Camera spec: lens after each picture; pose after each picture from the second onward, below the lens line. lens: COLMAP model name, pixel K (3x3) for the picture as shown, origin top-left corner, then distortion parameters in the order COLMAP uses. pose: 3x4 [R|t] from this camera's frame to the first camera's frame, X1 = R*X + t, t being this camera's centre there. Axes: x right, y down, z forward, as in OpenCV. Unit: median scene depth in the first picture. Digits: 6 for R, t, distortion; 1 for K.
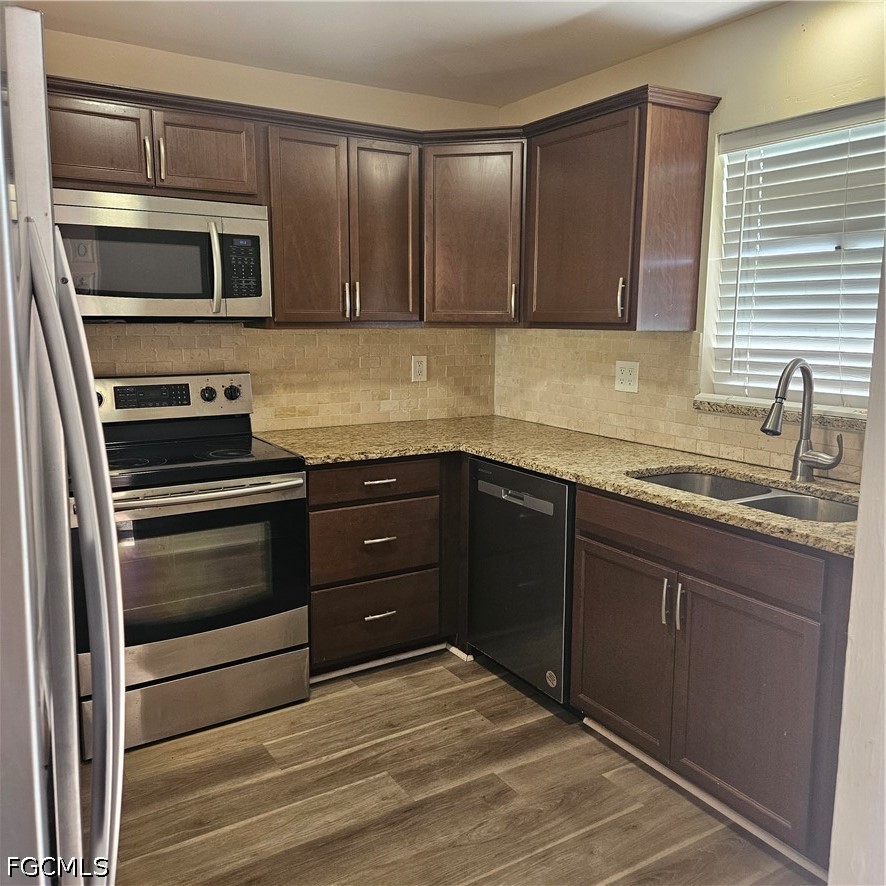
lens RADIAL K [[794.2, 0, 441.0], [0, 794.2, 435.5], [0, 0, 1]] dist [0.085389, -0.084534]
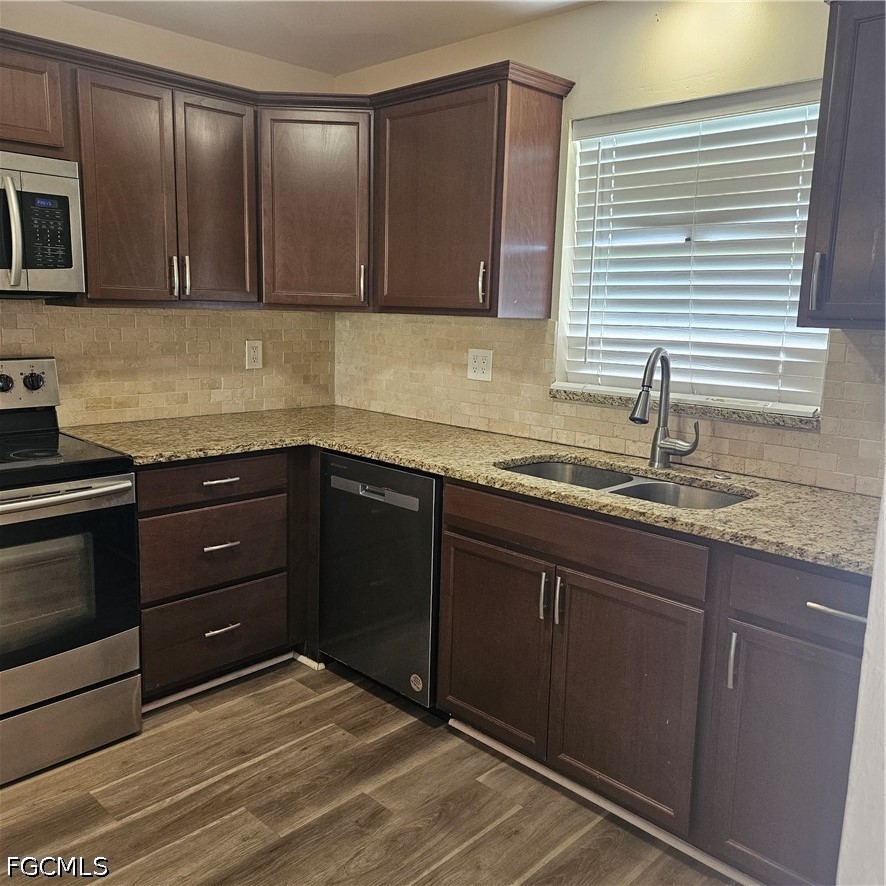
lens RADIAL K [[794.2, 0, 441.0], [0, 794.2, 435.5], [0, 0, 1]] dist [0.085389, -0.084534]
pose [[0.970256, -0.018632, 0.241362, -0.056144], [0.015109, 0.999751, 0.016439, -0.004434], [-0.241608, -0.012303, 0.970296, 0.073514]]
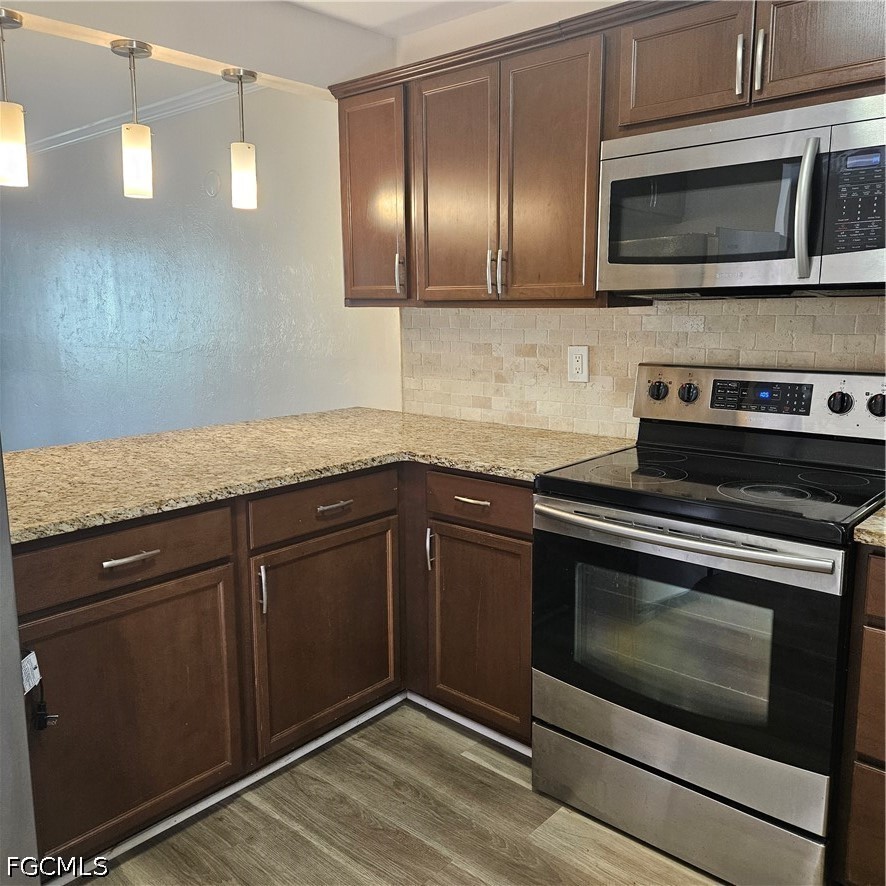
lens RADIAL K [[794.2, 0, 441.0], [0, 794.2, 435.5], [0, 0, 1]] dist [0.085389, -0.084534]
pose [[0.281662, 0.149471, -0.947800, 0.281777], [-0.143143, 0.983284, 0.112529, -0.058466], [0.948776, 0.103976, 0.298349, 0.536527]]
